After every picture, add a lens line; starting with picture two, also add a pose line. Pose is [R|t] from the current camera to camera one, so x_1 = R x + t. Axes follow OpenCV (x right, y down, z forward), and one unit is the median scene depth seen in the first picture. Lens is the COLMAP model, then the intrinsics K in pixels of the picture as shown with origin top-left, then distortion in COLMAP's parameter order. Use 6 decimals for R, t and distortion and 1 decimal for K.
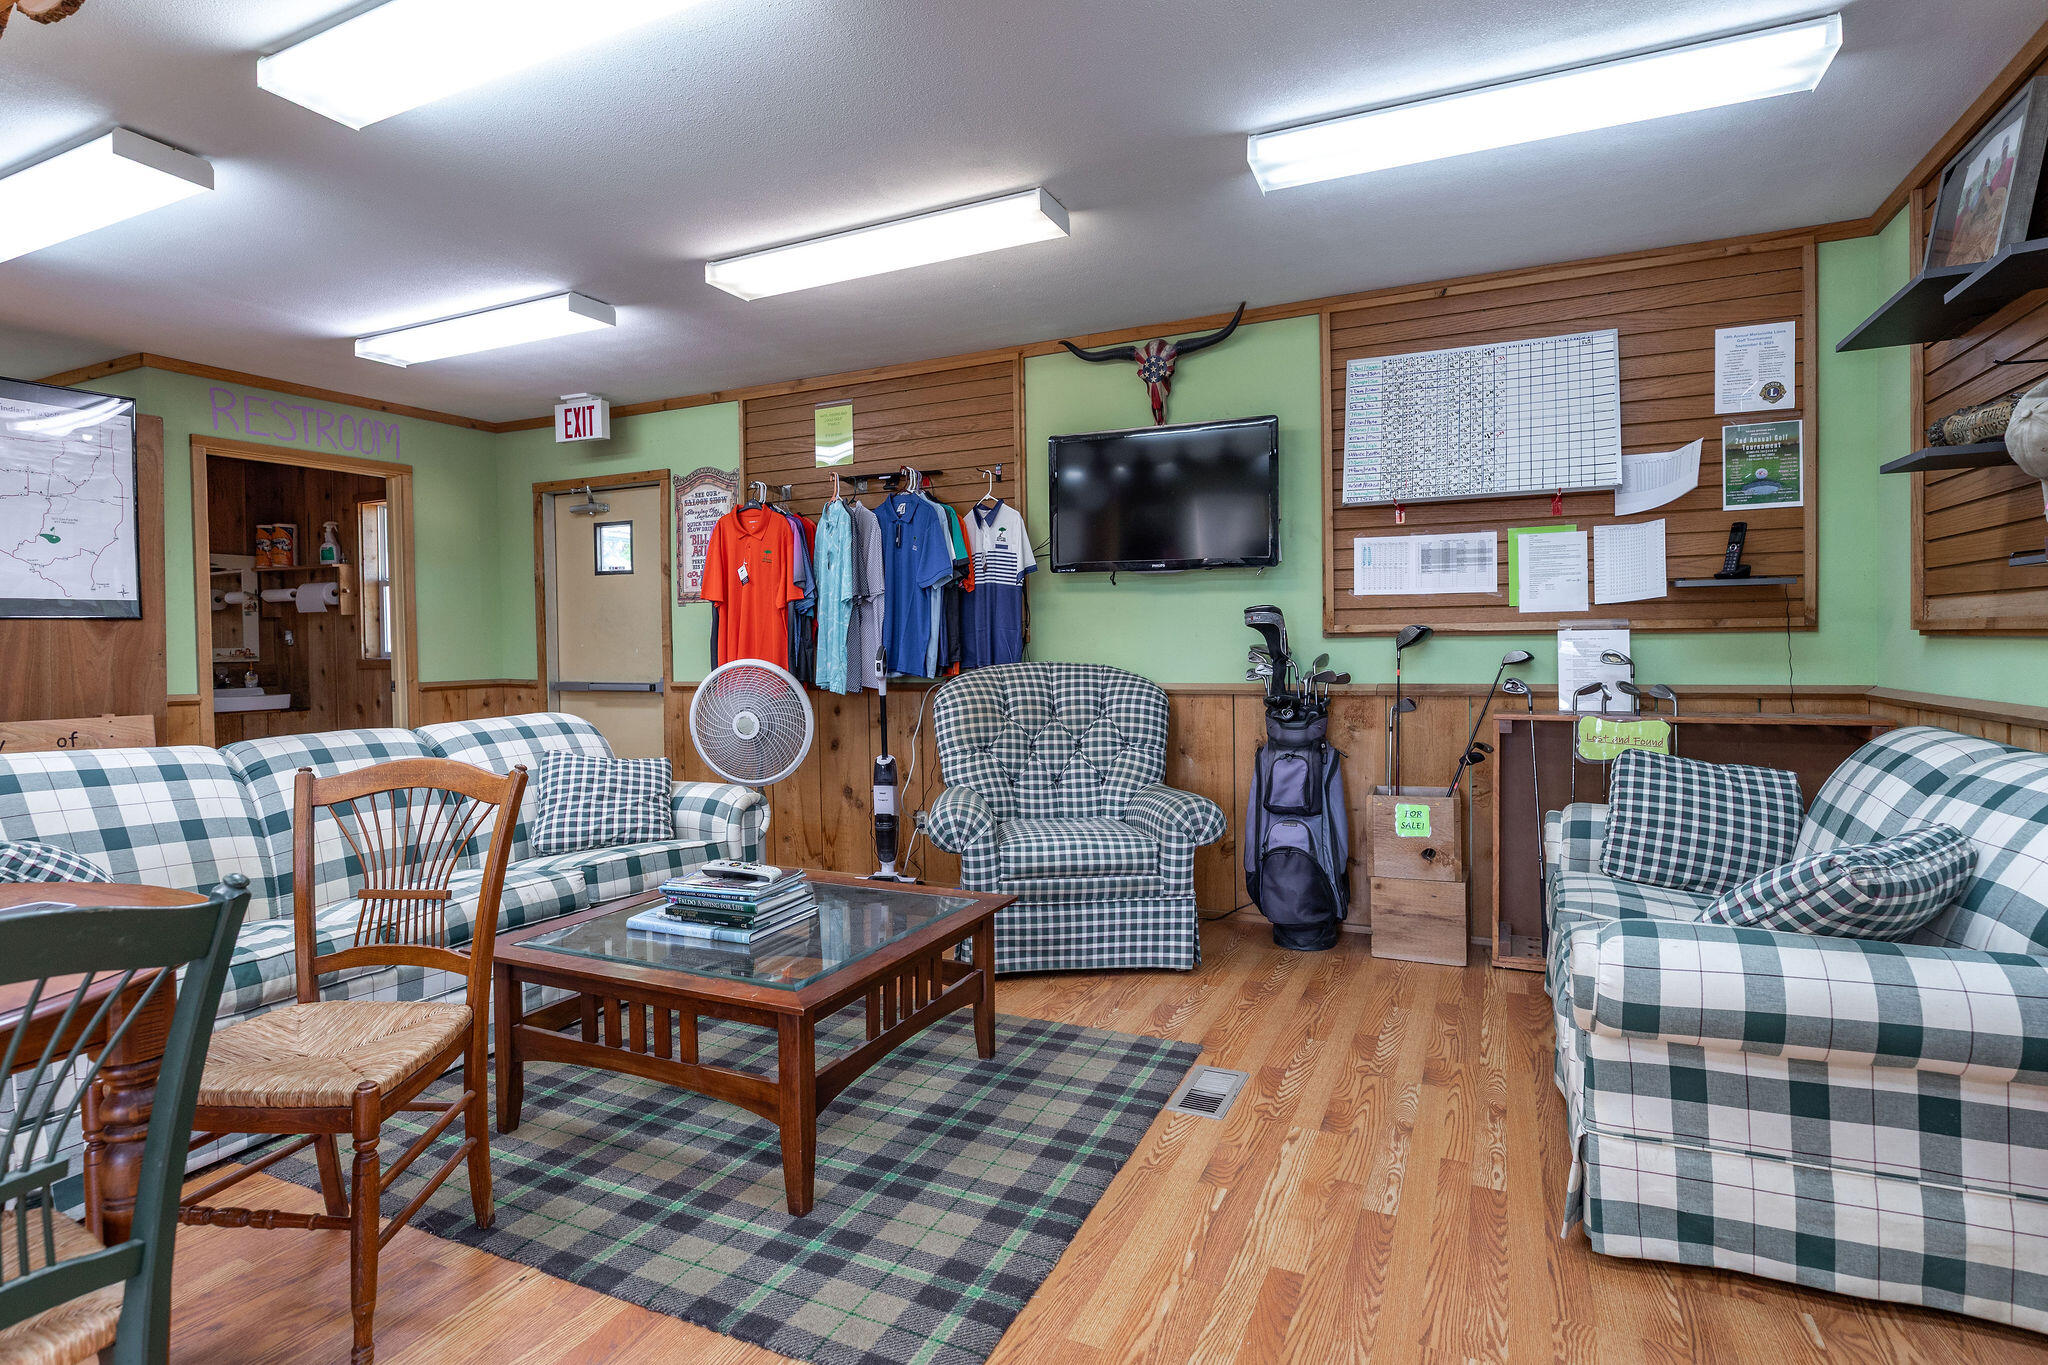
lens RADIAL K [[1060.8, 0, 1019.9], [0, 1060.8, 651.2], [0, 0, 1]] dist [-0.005554, 0.000070]
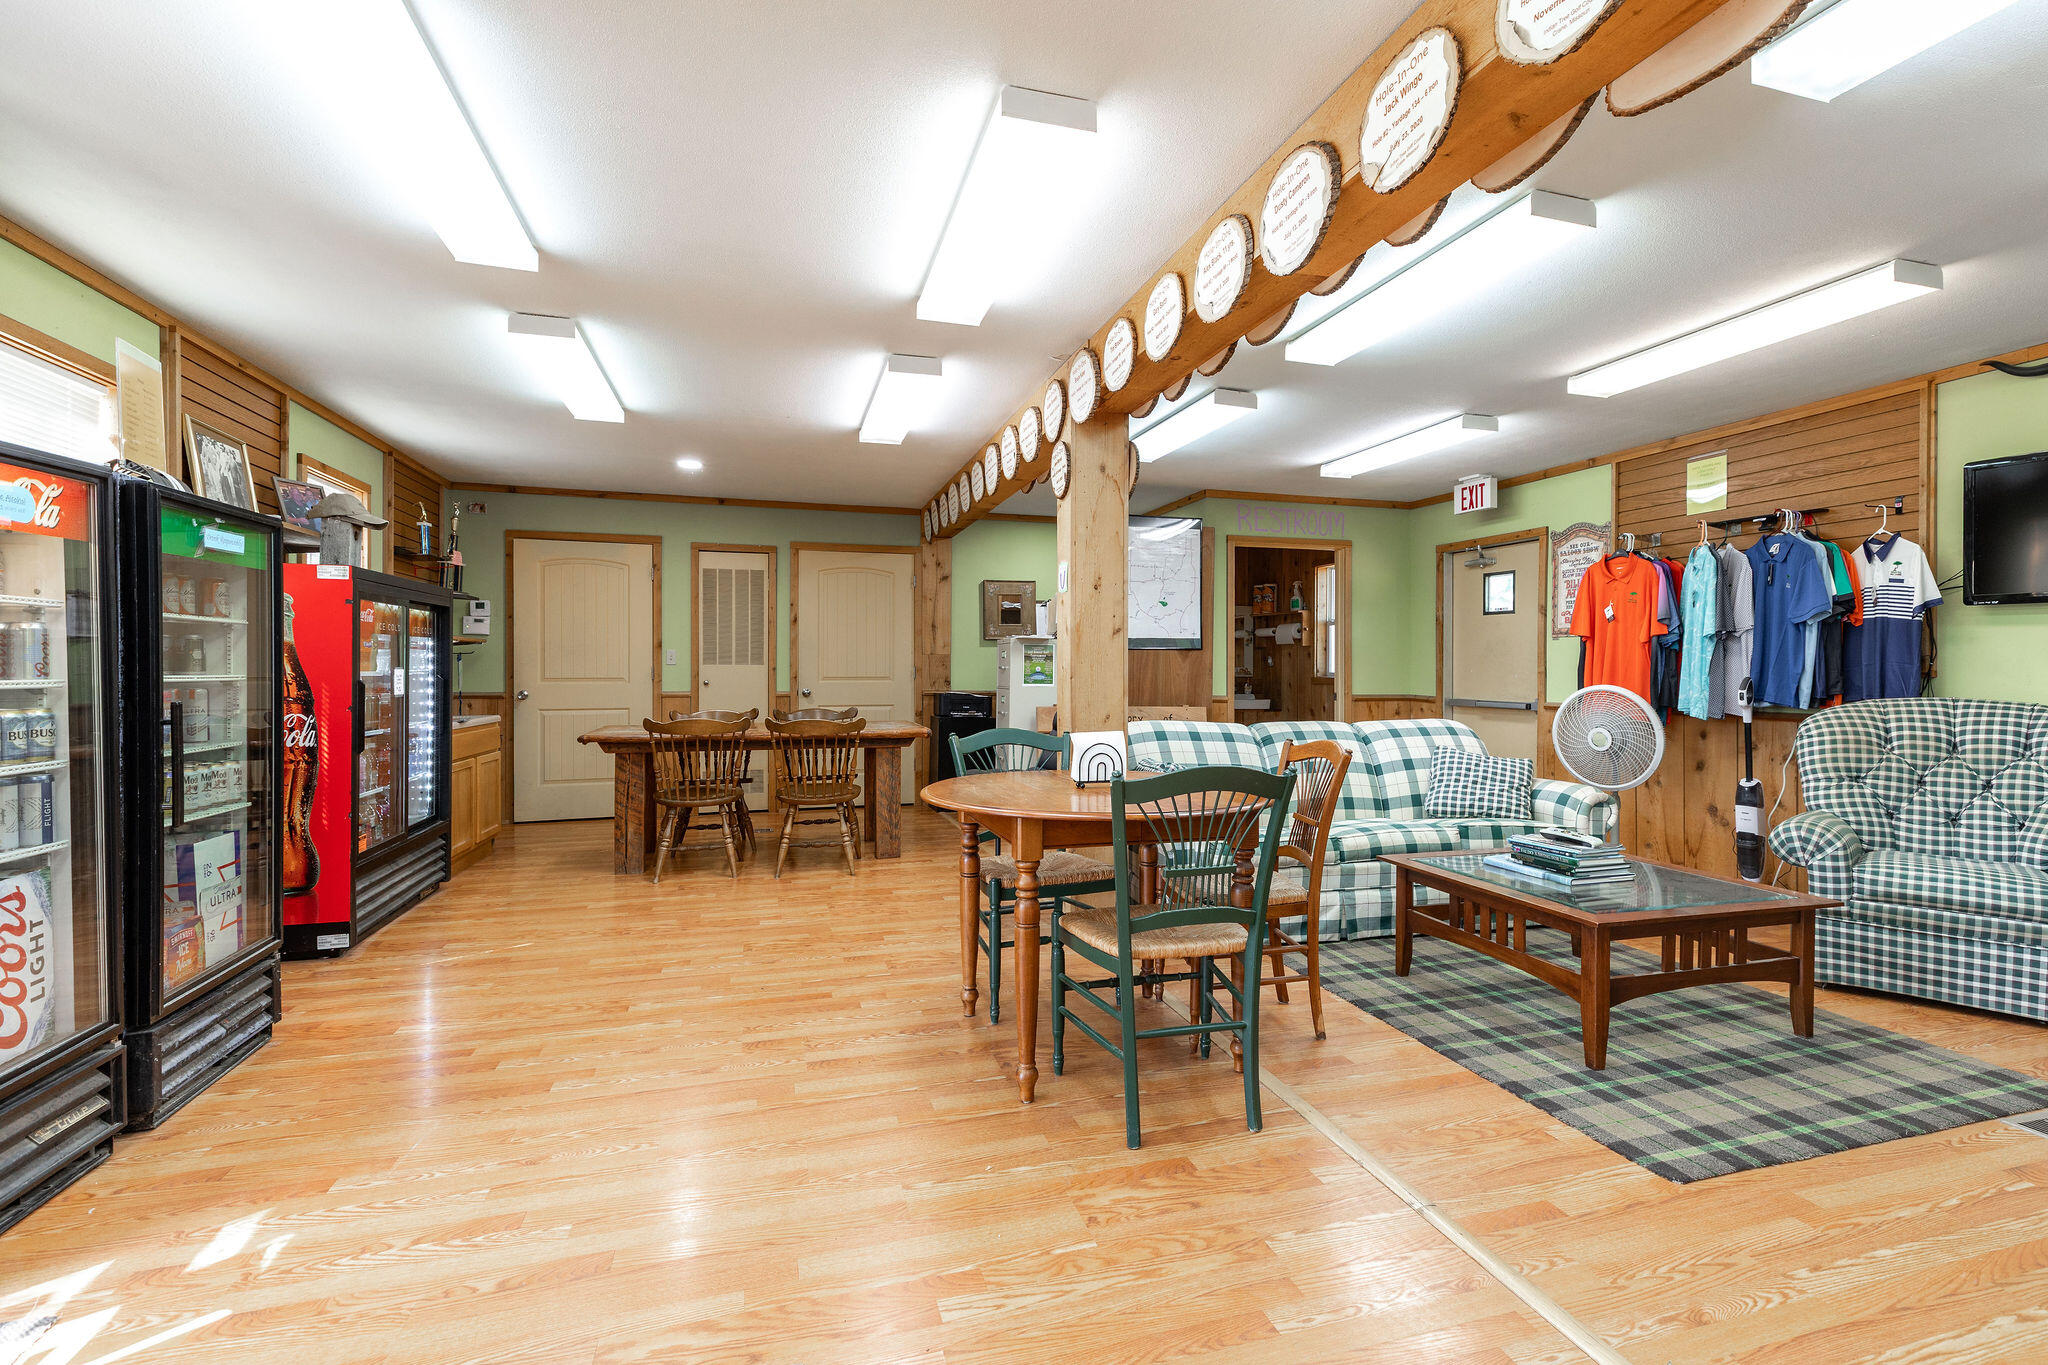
lens RADIAL K [[917.3, 0, 1050.7], [0, 917.3, 674.1], [0, 0, 1]] dist [0.002240, -0.000134]
pose [[0.674774, 0.023808, -0.737641, 0.090868], [-0.024351, 0.999654, 0.009990, 0.000024], [0.737623, 0.011221, 0.675120, -0.177891]]
